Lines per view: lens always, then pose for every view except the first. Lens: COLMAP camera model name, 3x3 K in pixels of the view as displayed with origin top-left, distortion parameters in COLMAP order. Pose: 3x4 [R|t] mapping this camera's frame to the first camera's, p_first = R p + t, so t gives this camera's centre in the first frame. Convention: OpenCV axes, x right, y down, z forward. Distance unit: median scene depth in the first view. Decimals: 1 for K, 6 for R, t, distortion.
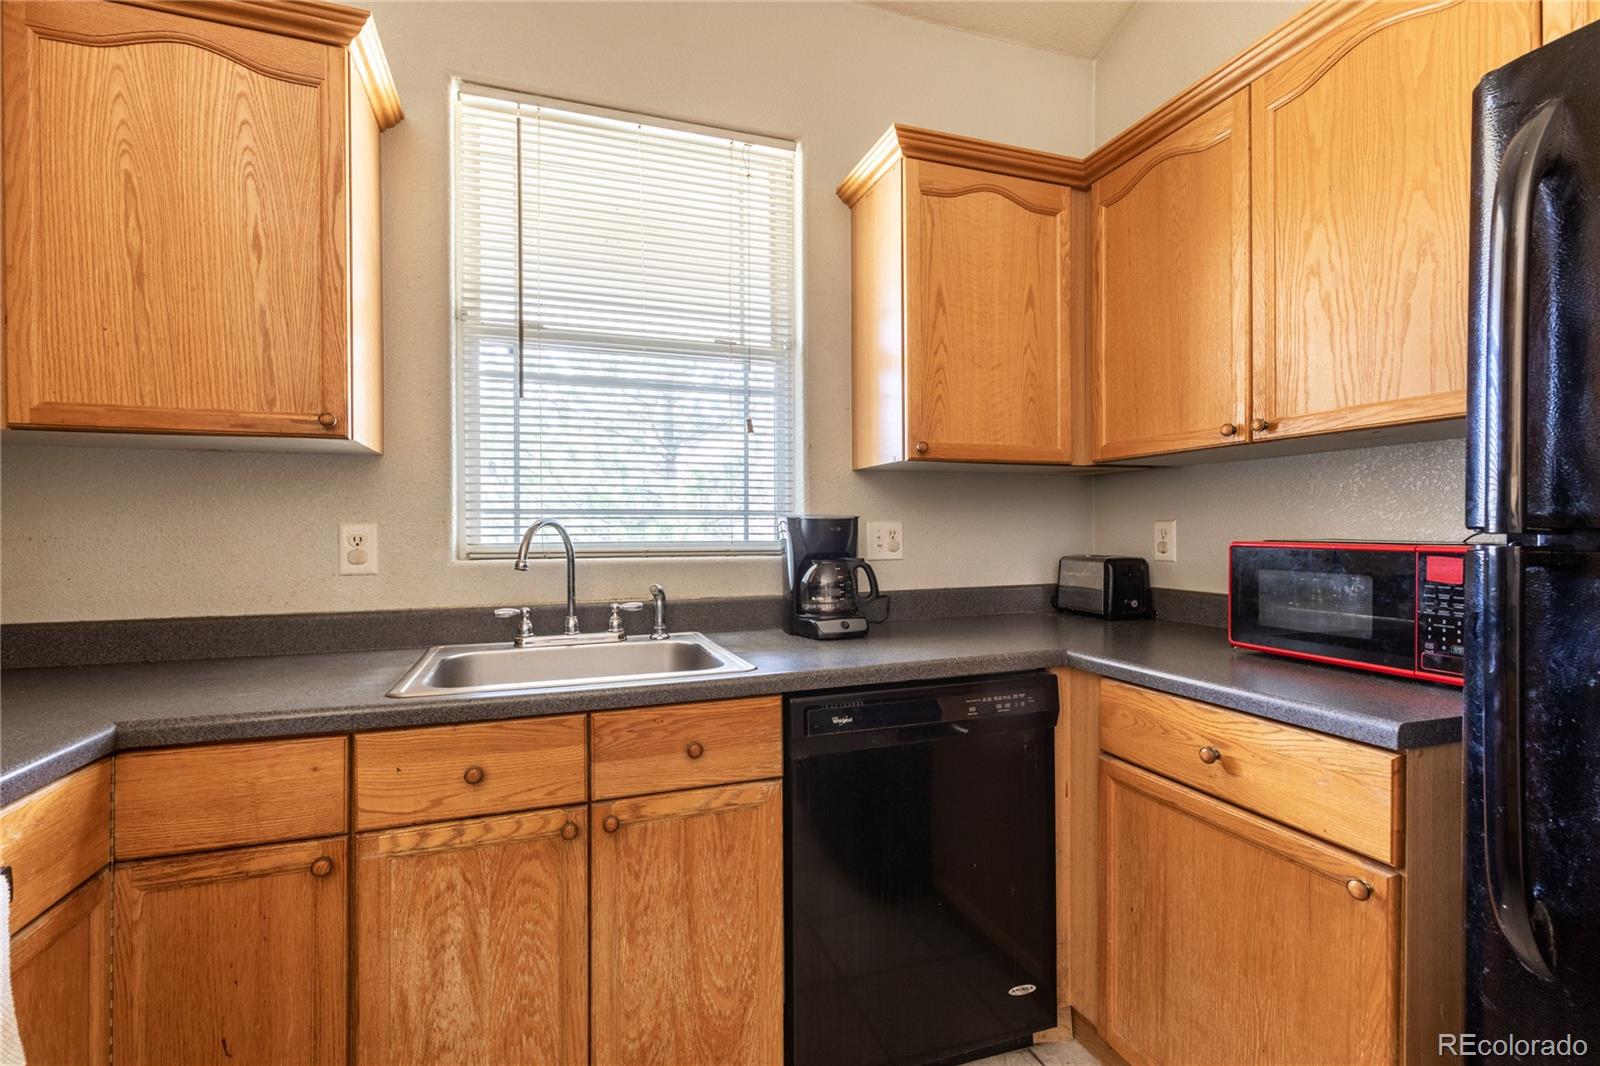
lens RADIAL K [[721.8, 0, 803.6], [0, 721.8, 534.3], [0, 0, 1]] dist [0.004714, -0.001109]
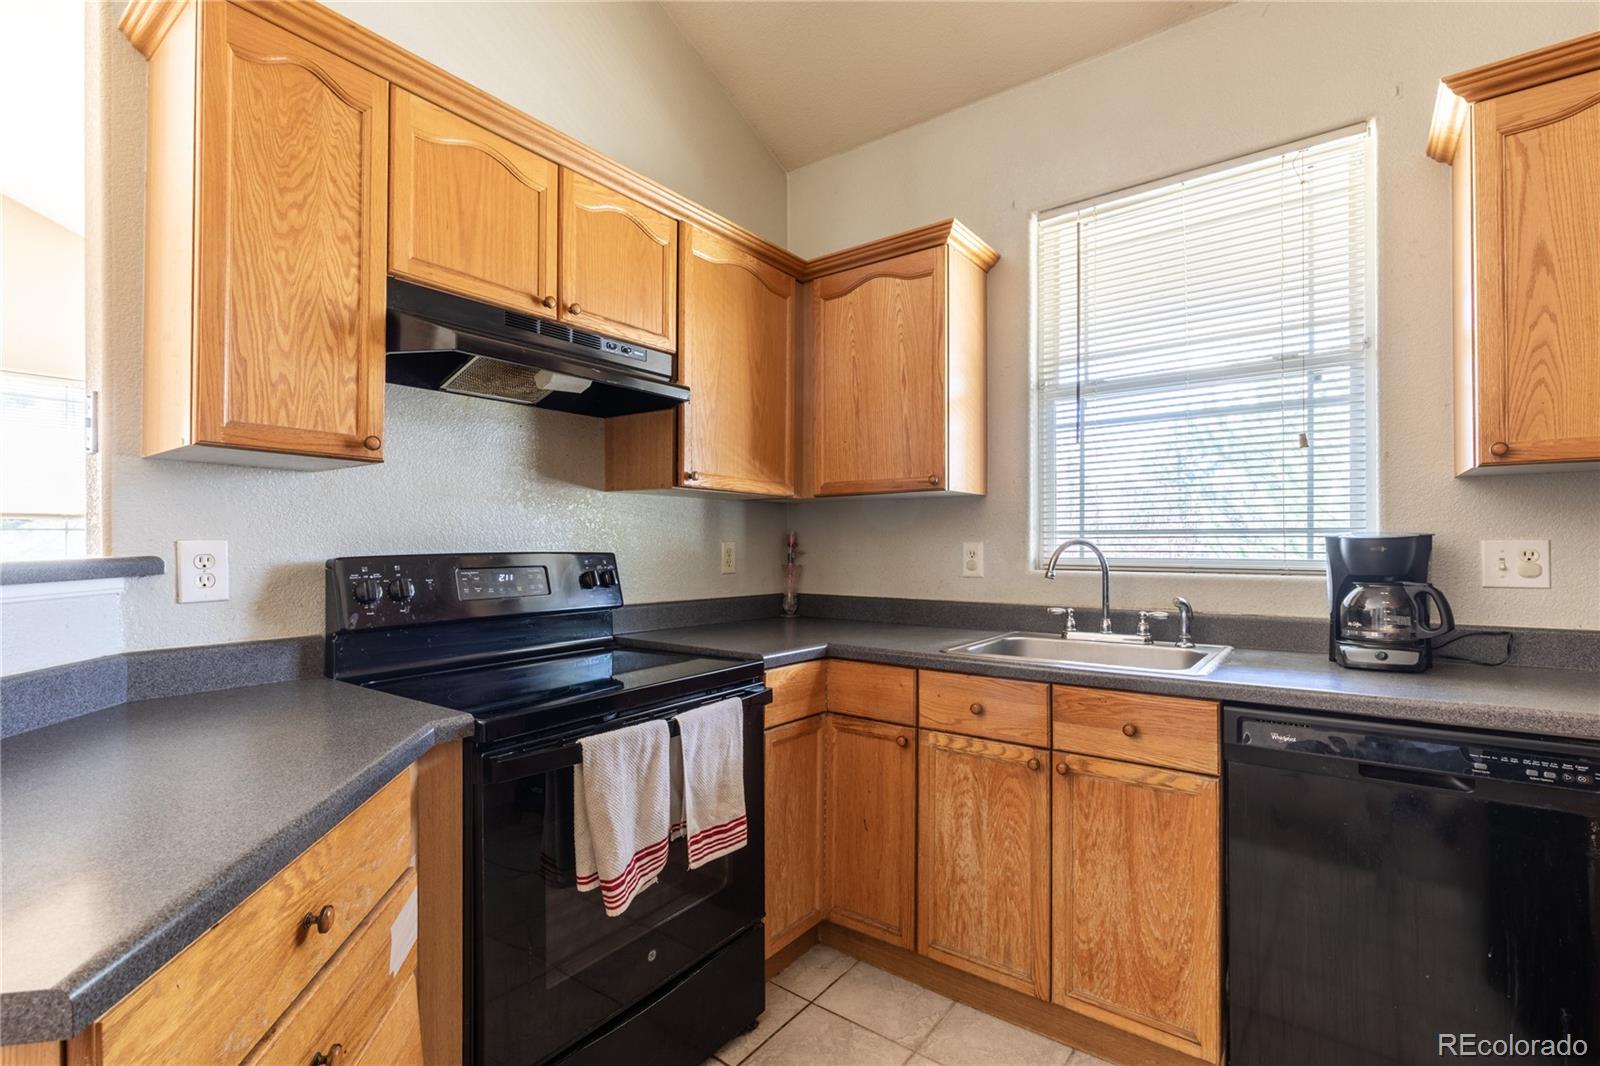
lens RADIAL K [[721.8, 0, 795.9], [0, 721.8, 542.4], [0, 0, 1]] dist [0.004714, -0.001109]
pose [[0.543704, 0.000923, -0.839276, 0.530364], [-0.004745, 0.999987, -0.001975, -0.013566], [0.839263, 0.005056, 0.543701, -0.134789]]
